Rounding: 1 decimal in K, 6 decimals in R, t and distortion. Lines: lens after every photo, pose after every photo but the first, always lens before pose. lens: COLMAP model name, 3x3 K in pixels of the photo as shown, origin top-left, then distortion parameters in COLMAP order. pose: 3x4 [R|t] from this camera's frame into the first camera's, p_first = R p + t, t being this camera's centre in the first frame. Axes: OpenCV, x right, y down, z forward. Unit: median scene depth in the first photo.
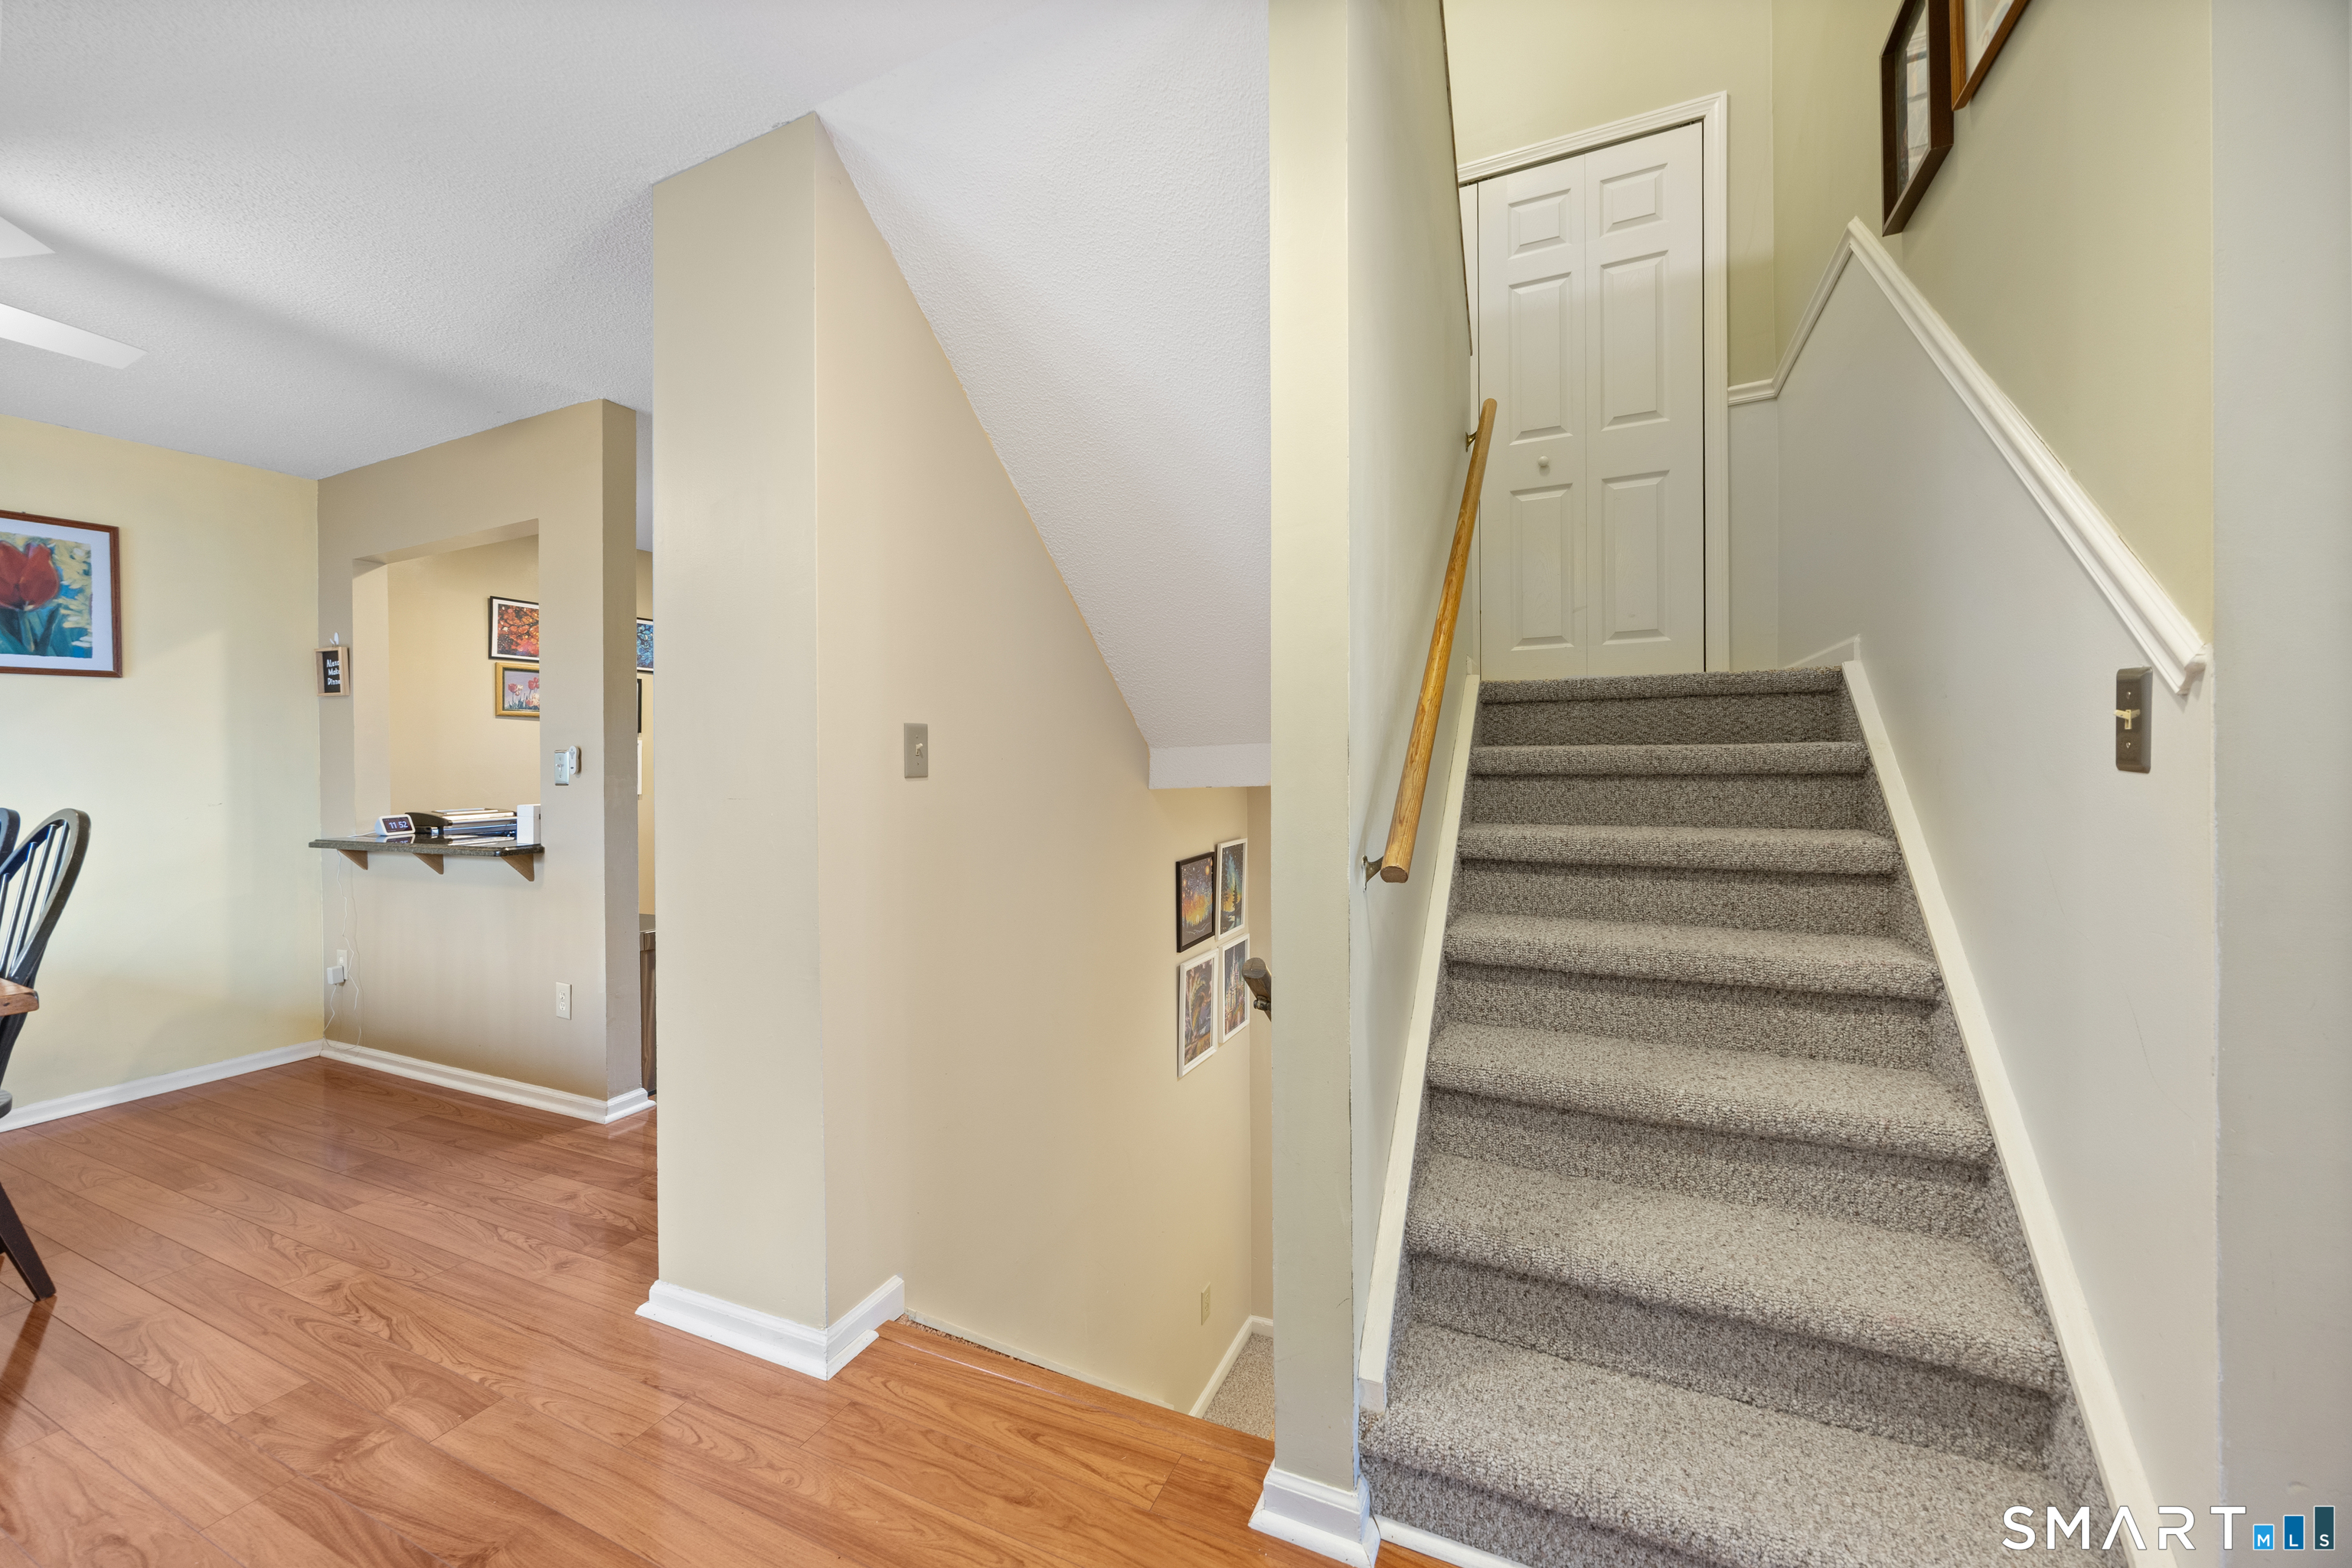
lens RADIAL K [[910.1, 0, 1163.8], [0, 910.1, 759.9], [0, 0, 1]] dist [0.000640, -0.000584]
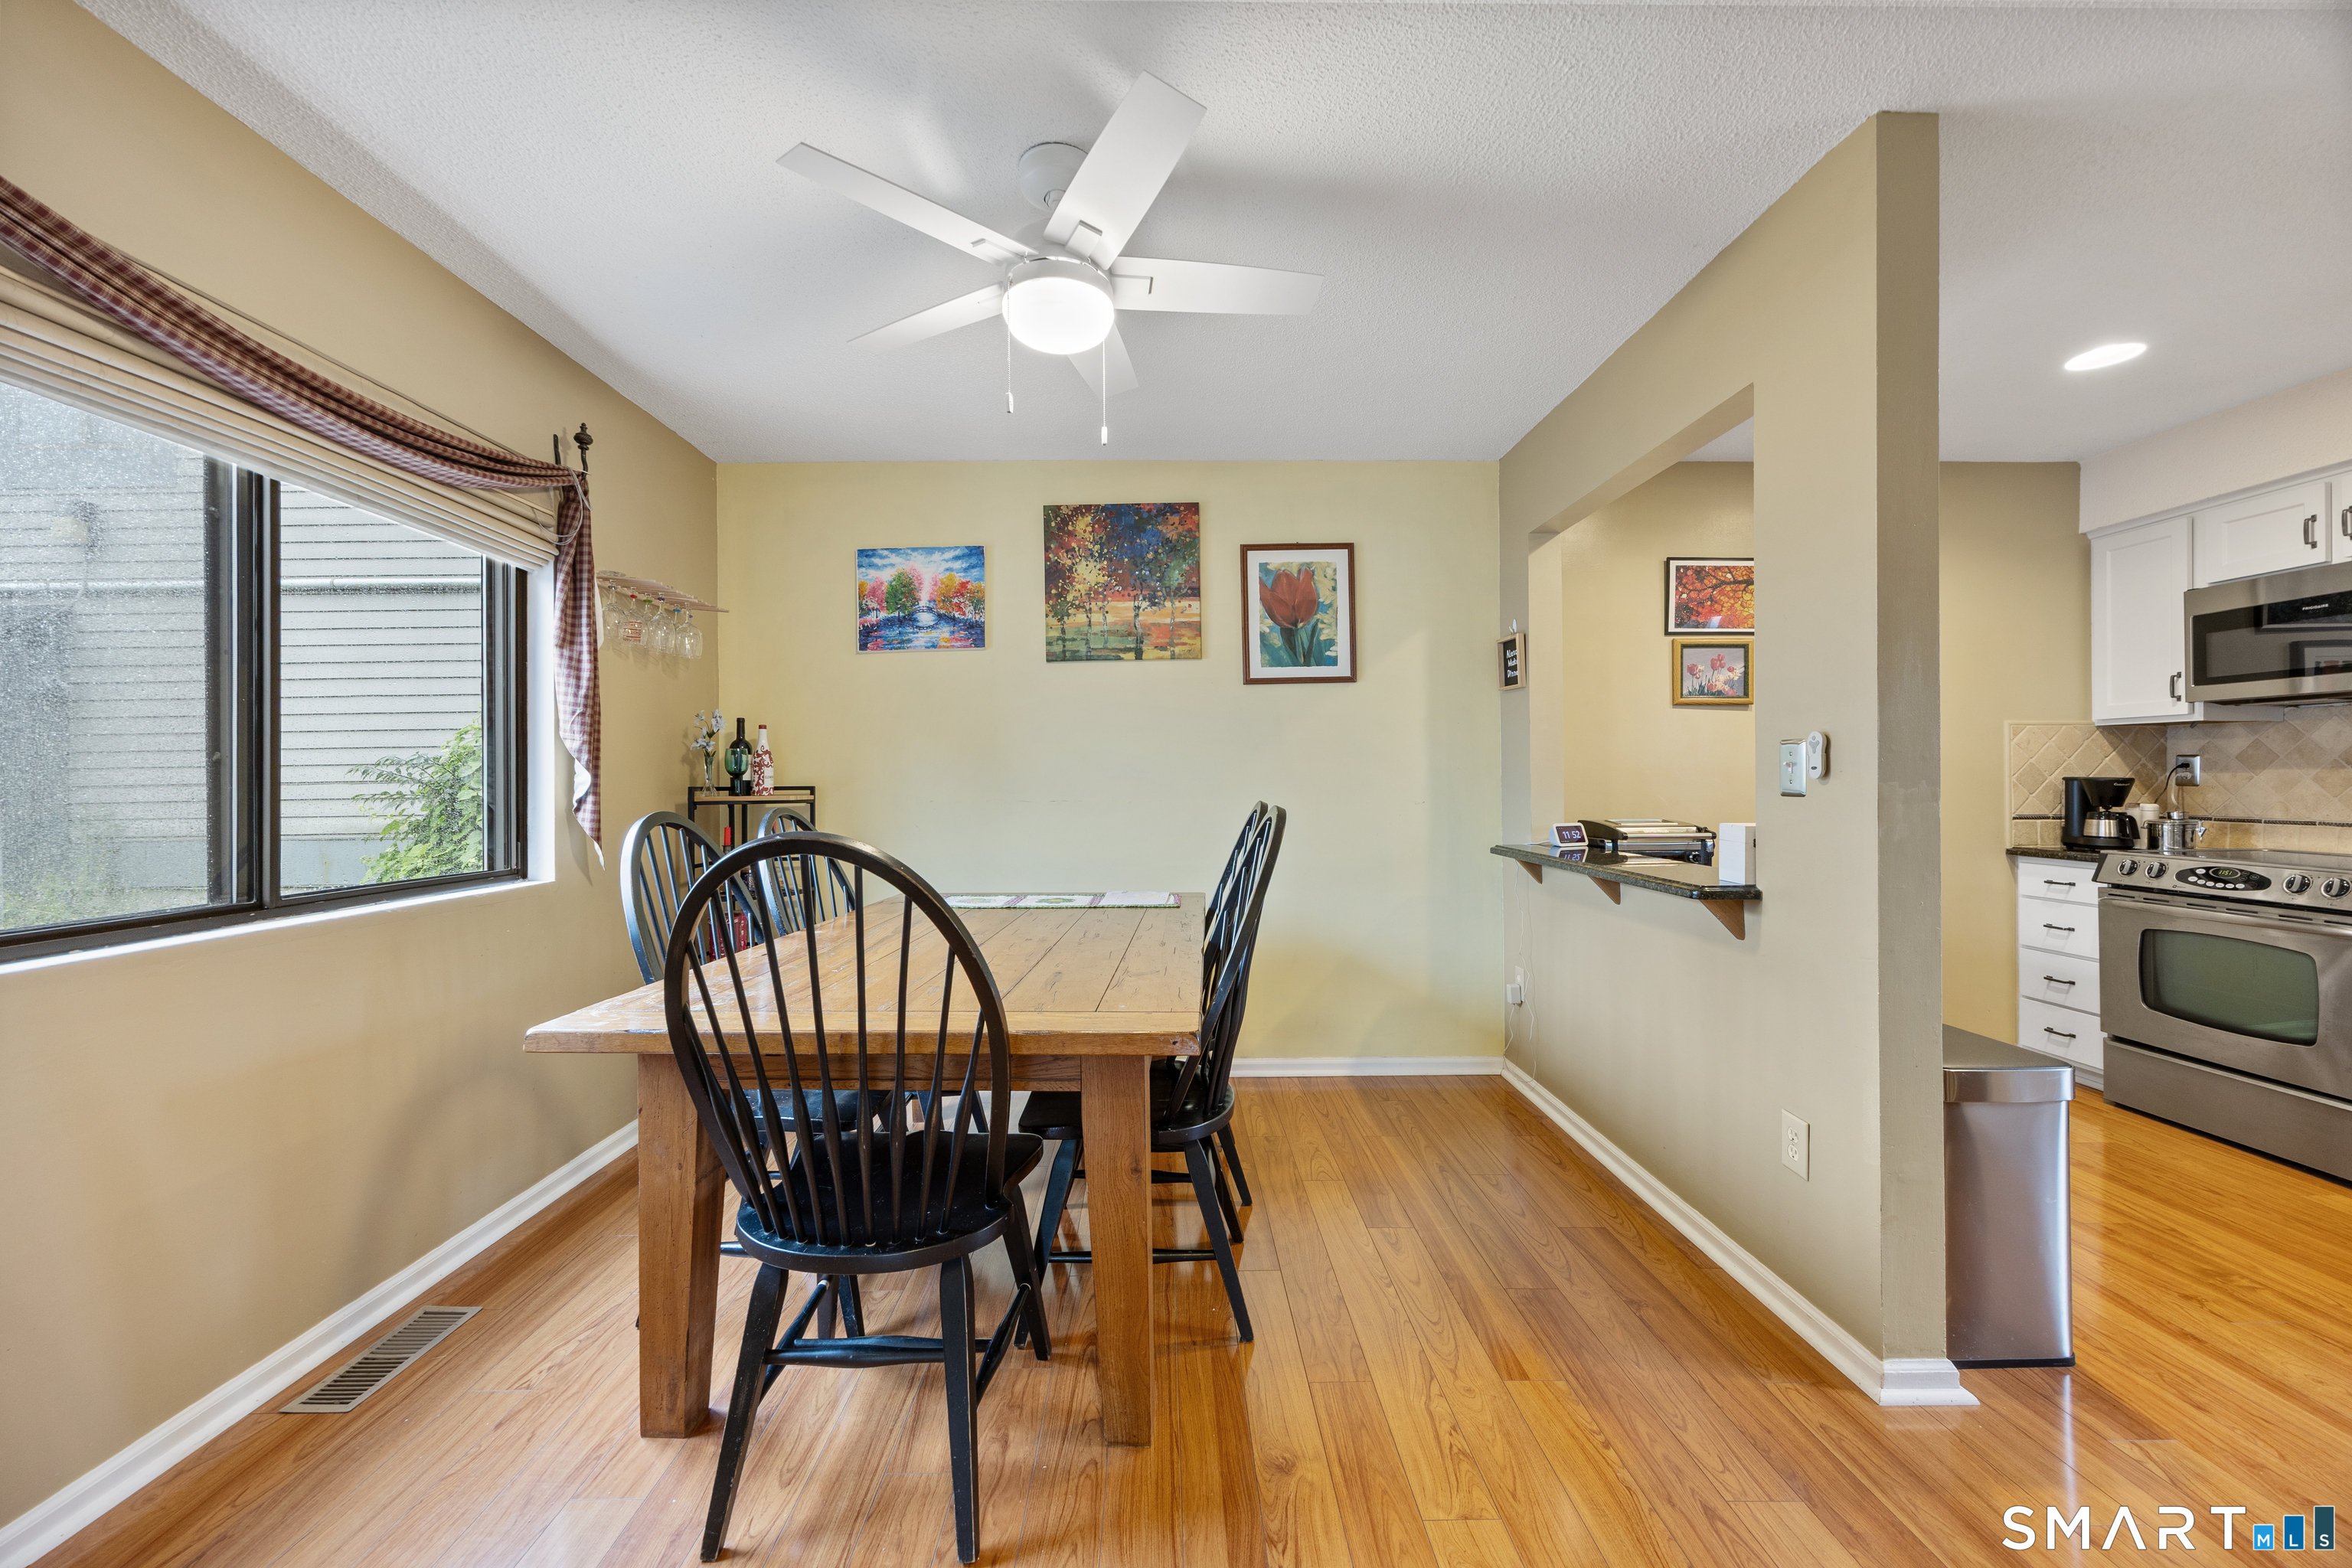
lens RADIAL K [[910.1, 0, 1163.8], [0, 910.1, 759.9], [0, 0, 1]] dist [0.000640, -0.000584]
pose [[0.435786, -0.002293, -0.900047, -0.262094], [-0.003060, 0.999987, -0.004029, 0.006249], [0.900045, 0.004510, 0.435773, 0.310799]]
